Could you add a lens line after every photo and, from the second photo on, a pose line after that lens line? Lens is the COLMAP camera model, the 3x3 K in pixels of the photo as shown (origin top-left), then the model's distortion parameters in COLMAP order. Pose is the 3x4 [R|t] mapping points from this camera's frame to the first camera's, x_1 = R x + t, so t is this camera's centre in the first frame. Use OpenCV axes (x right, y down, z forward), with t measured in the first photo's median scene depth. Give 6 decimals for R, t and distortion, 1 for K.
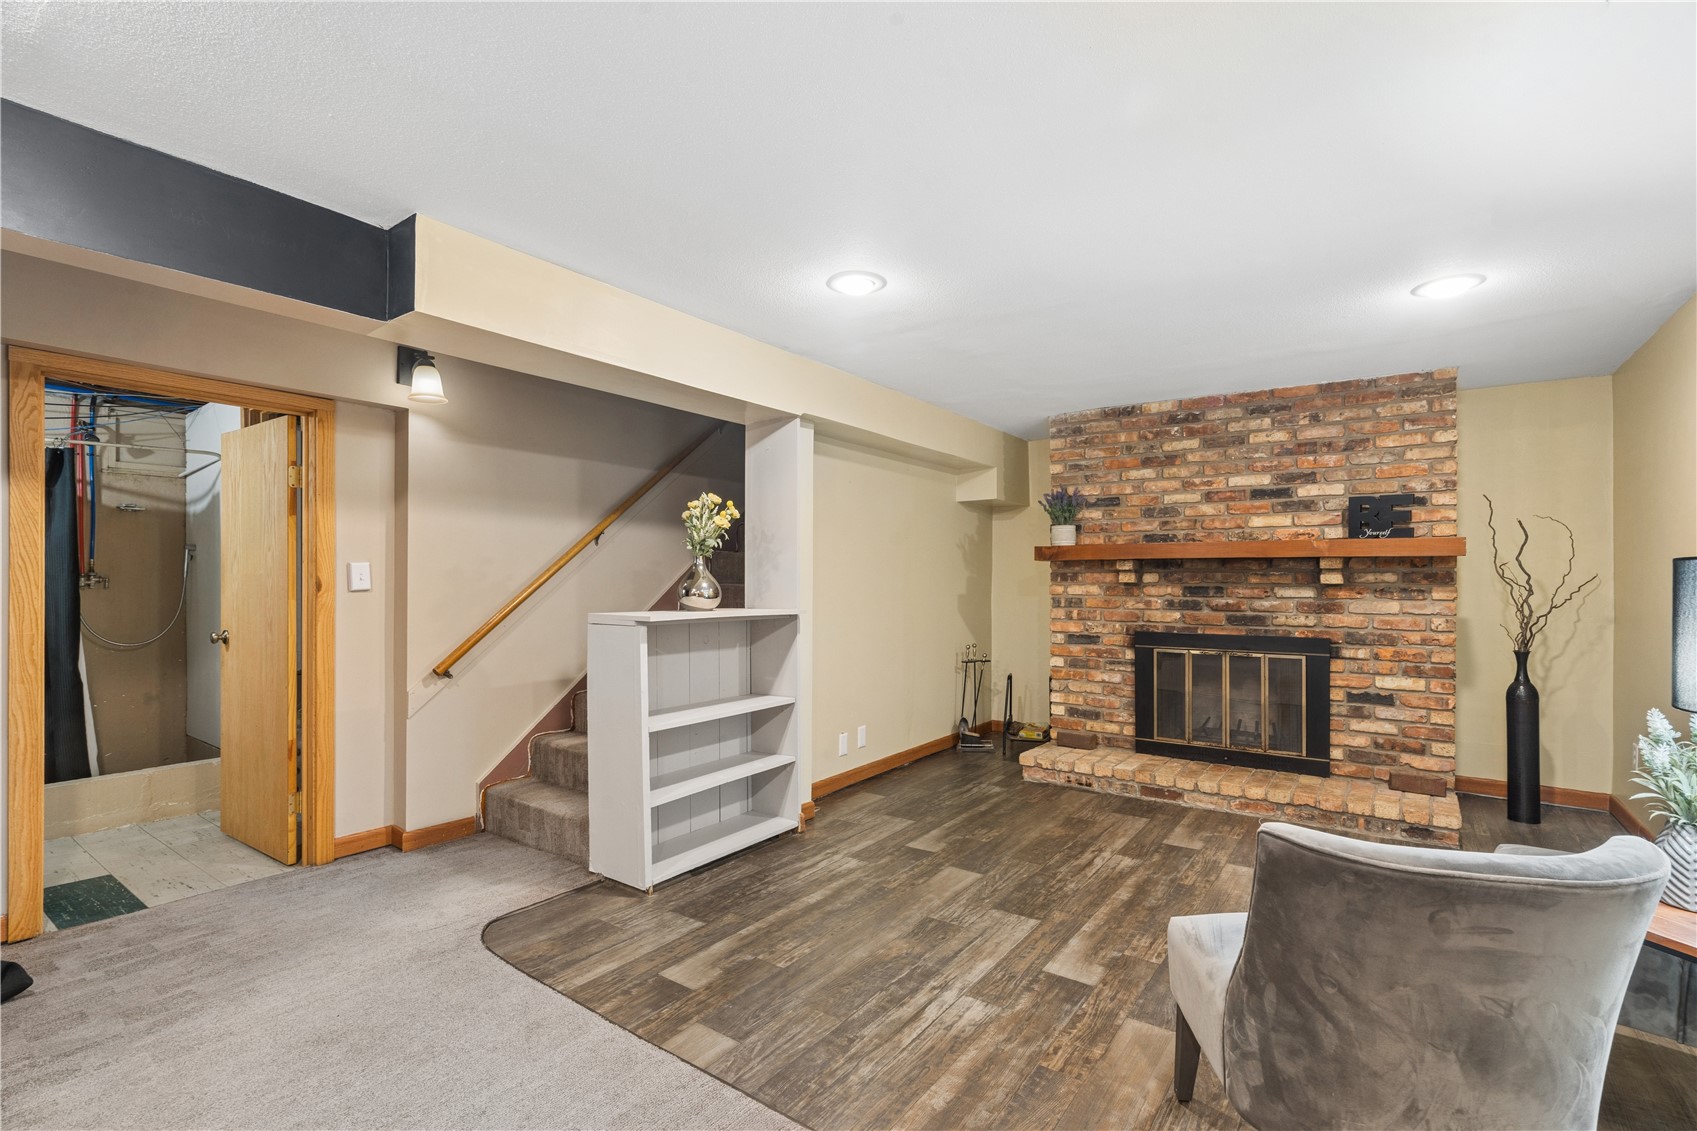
lens RADIAL K [[772.5, 0, 841.1], [0, 772.5, 570.7], [0, 0, 1]] dist [0.020754, -0.001068]
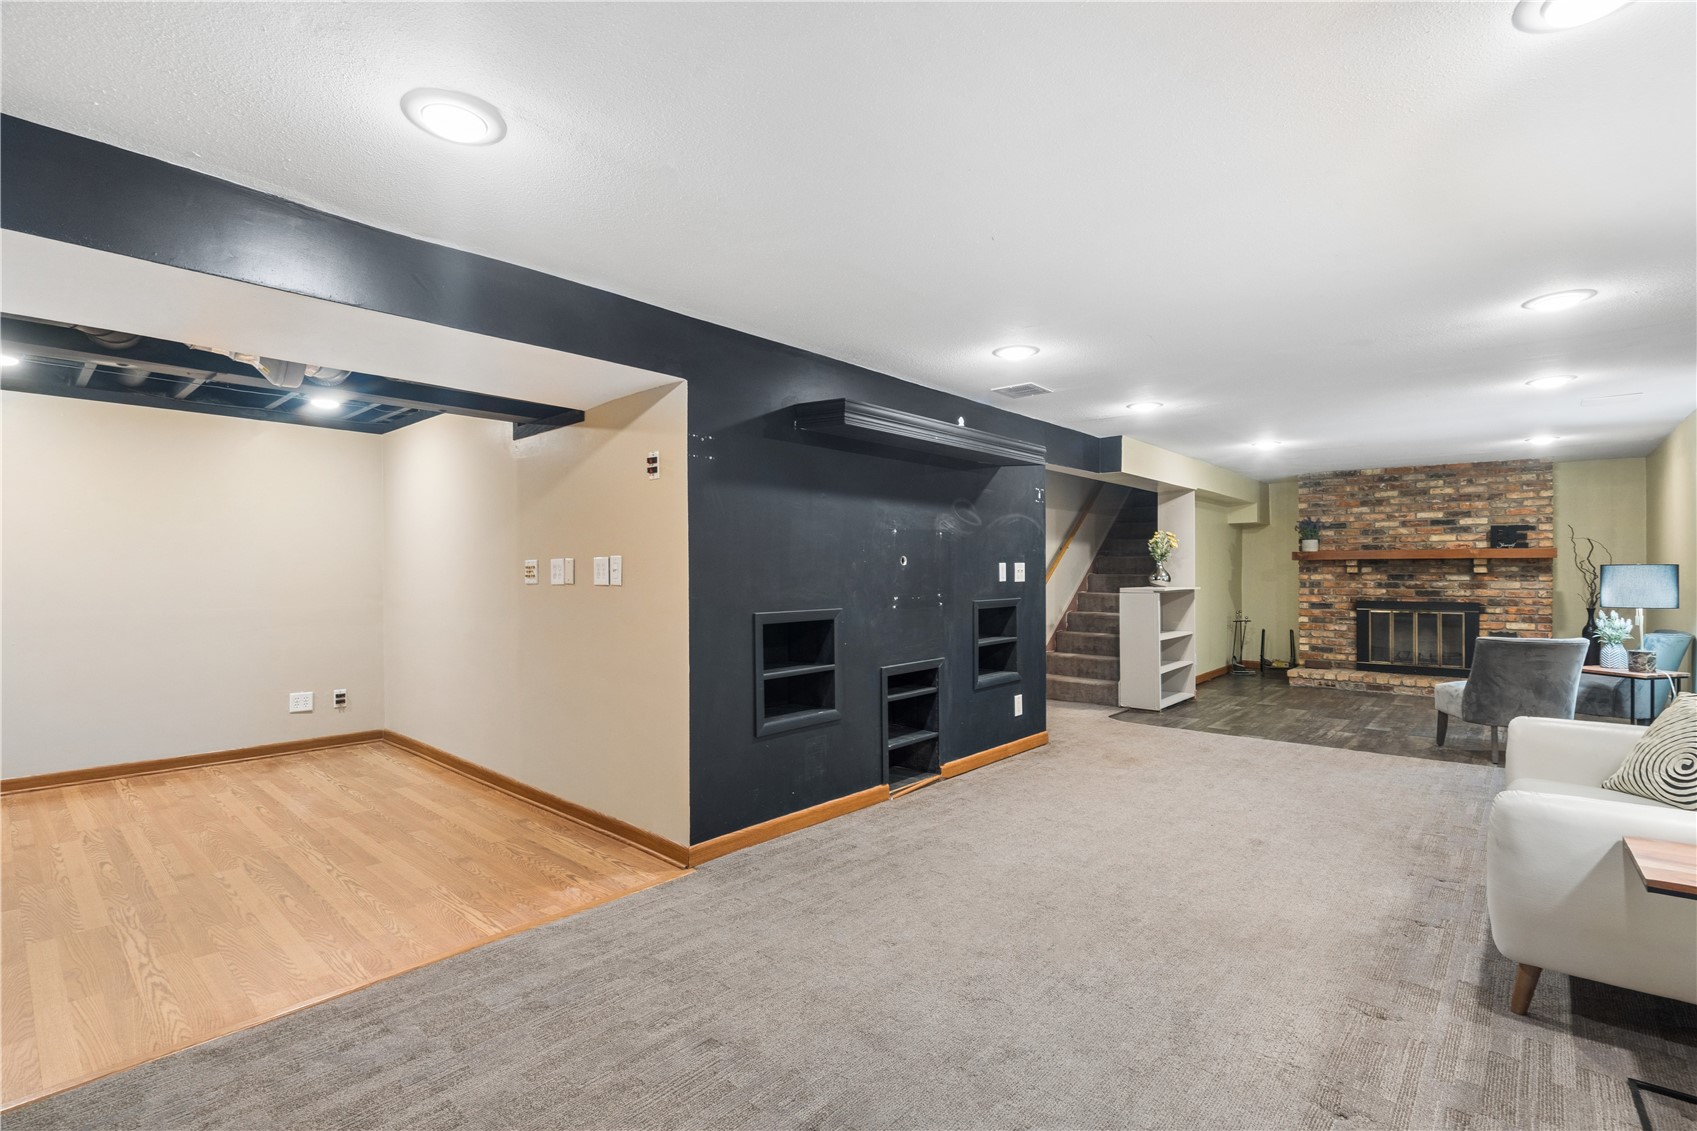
lens RADIAL K [[772.5, 0, 855.5], [0, 772.5, 569.0], [0, 0, 1]] dist [0.020754, -0.001068]
pose [[0.996838, -0.006291, -0.079211, -0.655007], [0.006970, 0.999941, 0.008299, -0.016475], [0.079154, -0.008825, 0.996823, -0.903073]]
